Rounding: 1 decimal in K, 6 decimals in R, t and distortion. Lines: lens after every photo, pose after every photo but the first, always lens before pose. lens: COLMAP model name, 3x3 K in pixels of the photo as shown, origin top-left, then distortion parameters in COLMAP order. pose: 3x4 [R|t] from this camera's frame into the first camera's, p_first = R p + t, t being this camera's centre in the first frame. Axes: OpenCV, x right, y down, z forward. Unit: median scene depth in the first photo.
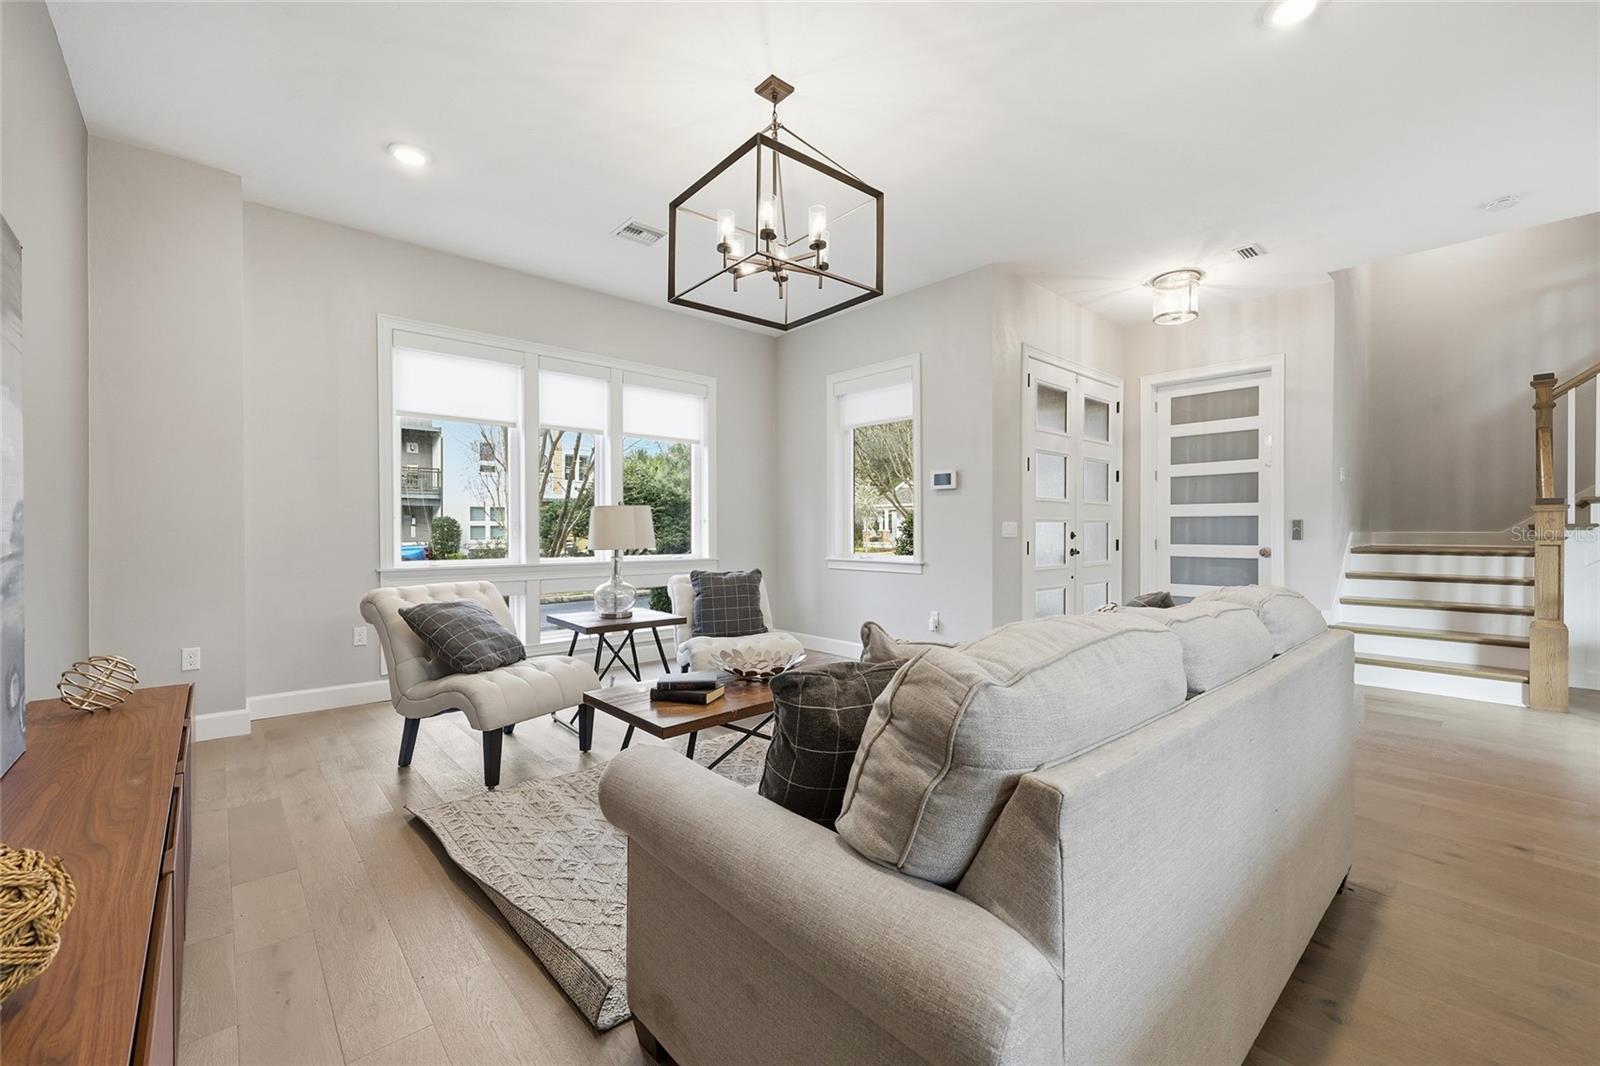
lens RADIAL K [[640.5, 0, 800.0], [0, 640.5, 533.0], [0, 0, 1]] dist [0.001065, 0.000144]
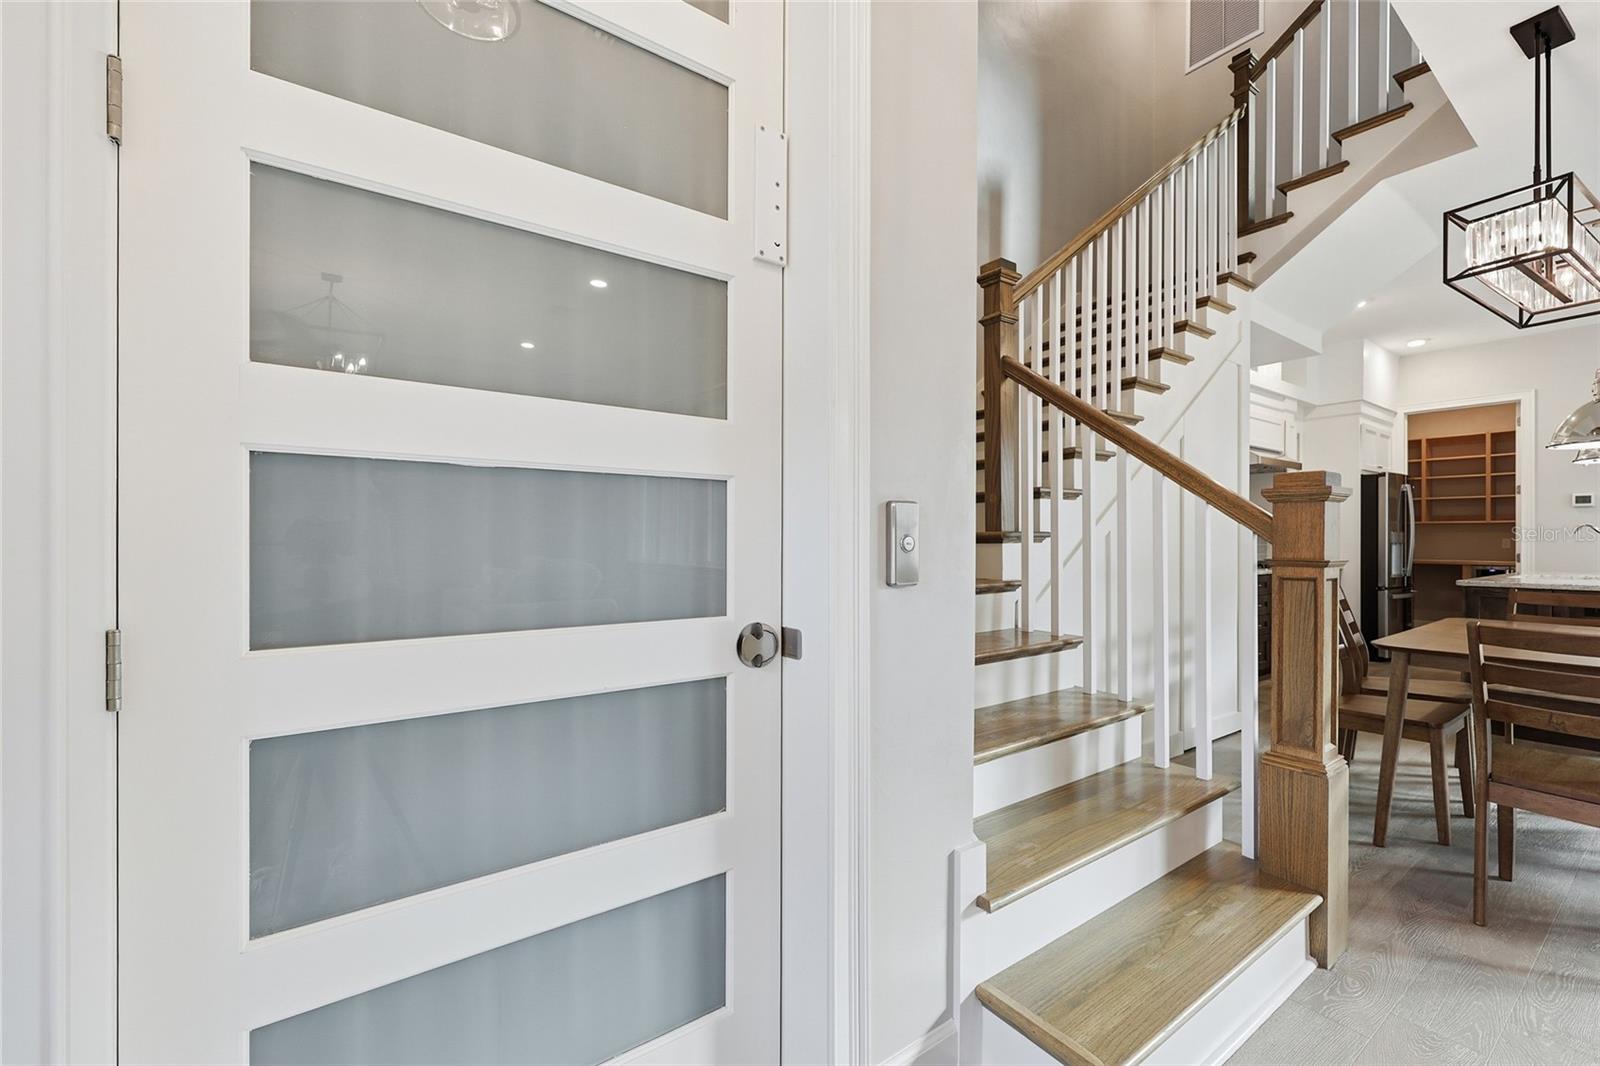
lens RADIAL K [[647.4, 0, 797.1], [0, 647.4, 539.5], [0, 0, 1]] dist [-0.001222, -0.000069]
pose [[0.134307, -0.000657, 0.990940, 0.561241], [-0.001073, 0.999999, 0.000808, -0.007674], [-0.990939, -0.001172, 0.134306, 1.060446]]
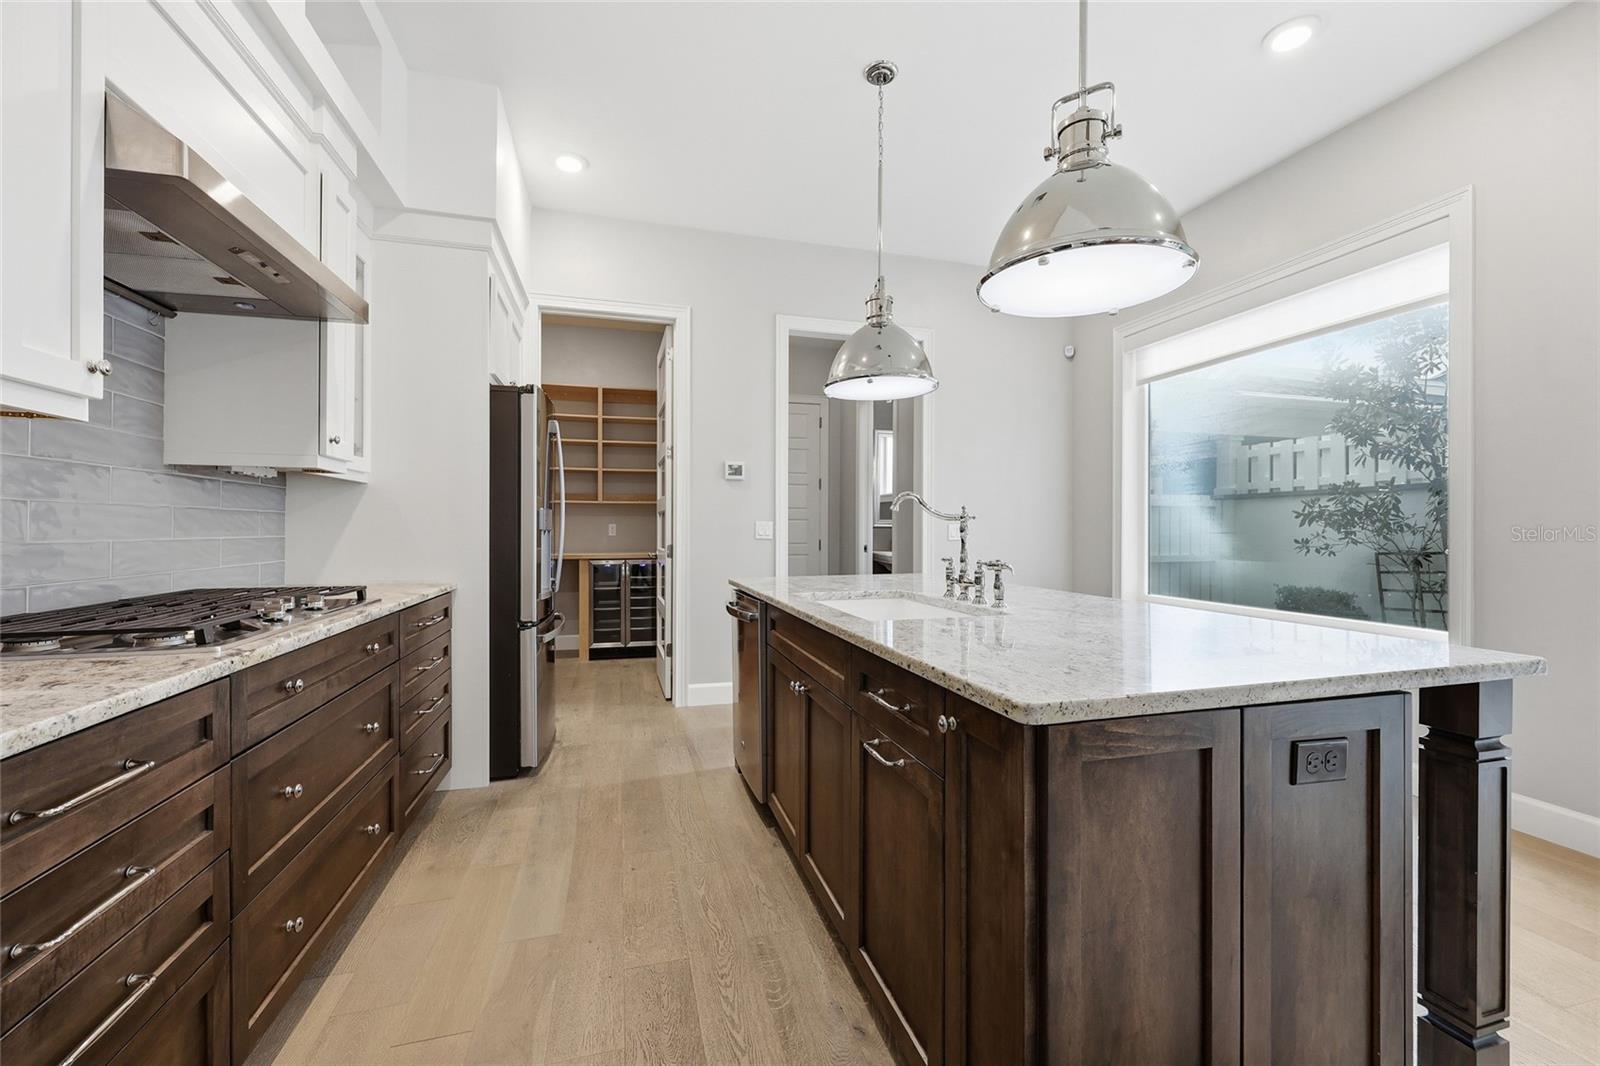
lens RADIAL K [[654.8, 0, 801.2], [0, 654.8, 527.9], [0, 0, 1]] dist [0.000034, 0.000058]
pose [[-0.893053, -0.001665, 0.449948, 1.437575], [-0.000861, 0.999998, 0.001990, -0.005722], [-0.449951, 0.001390, -0.893052, 0.545153]]
